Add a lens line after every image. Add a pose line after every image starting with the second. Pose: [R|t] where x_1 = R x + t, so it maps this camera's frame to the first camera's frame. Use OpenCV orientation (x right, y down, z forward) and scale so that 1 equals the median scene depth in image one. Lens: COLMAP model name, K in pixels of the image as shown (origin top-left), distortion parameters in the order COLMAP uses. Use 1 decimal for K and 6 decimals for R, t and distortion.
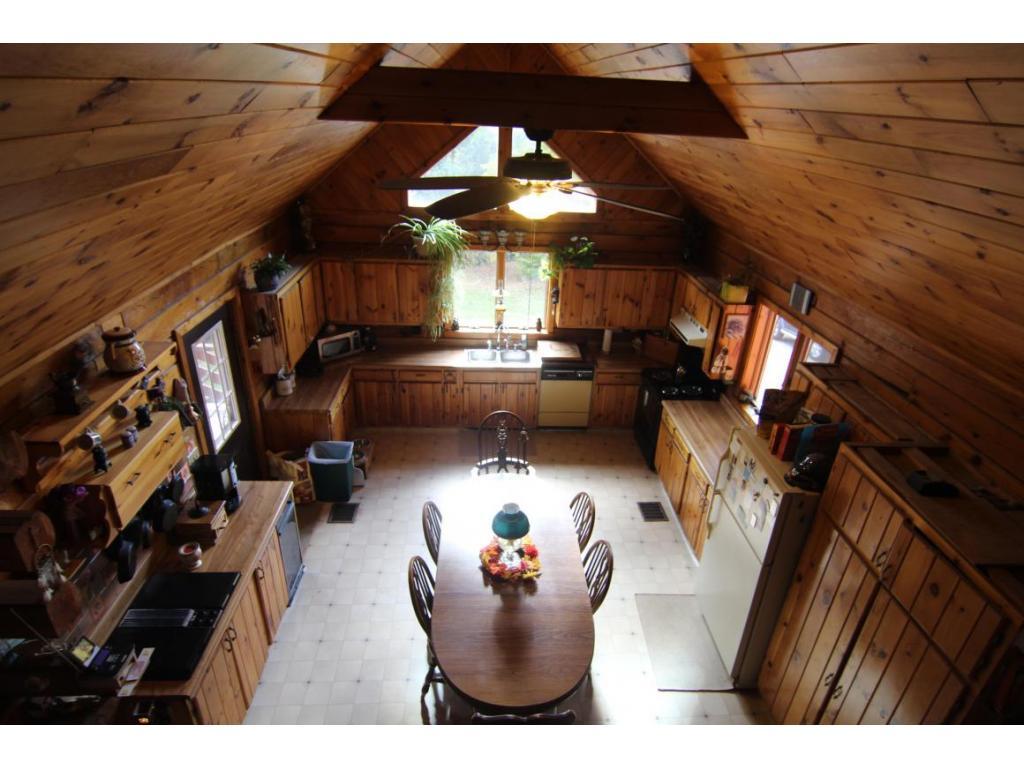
lens RADIAL K [[588.8, 0, 512.0], [0, 588.8, 384.0], [0, 0, 1]] dist [-0.002635, -0.001023]
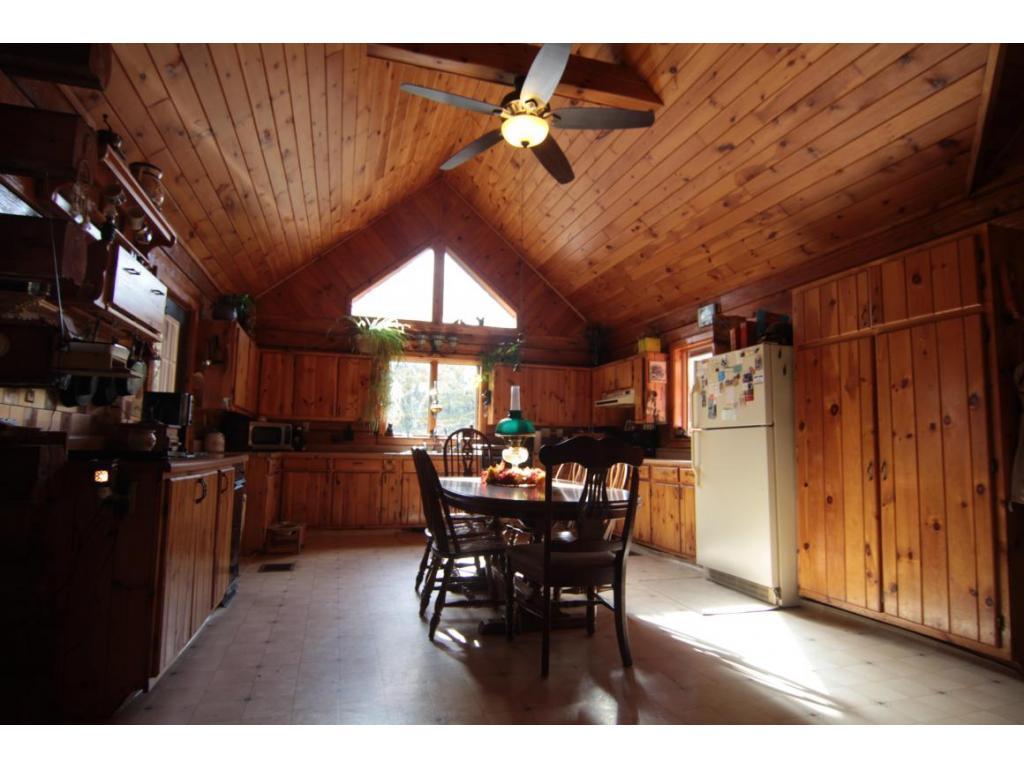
lens RADIAL K [[573.5, 0, 513.8], [0, 573.5, 387.6], [0, 0, 1]] dist [-0.013775, -0.001693]
pose [[0.971111, 0.002454, 0.238616, -0.131474], [0.123260, 0.851062, -0.510393, 0.382359], [-0.204329, 0.525060, 0.826173, 0.121904]]
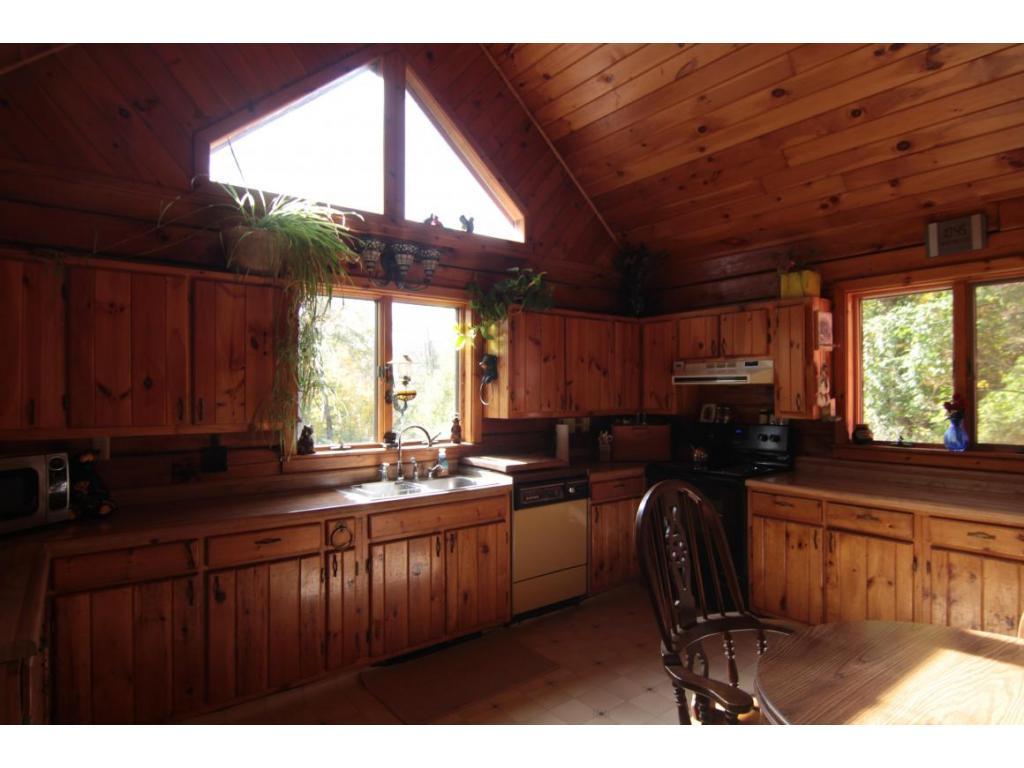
lens RADIAL K [[573.5, 0, 513.8], [0, 573.5, 387.6], [0, 0, 1]] dist [-0.013775, -0.001693]
pose [[0.820579, -0.037111, 0.570326, -0.233873], [0.282762, 0.893566, -0.348691, 0.071758], [-0.496684, 0.447395, 0.743735, 0.591702]]
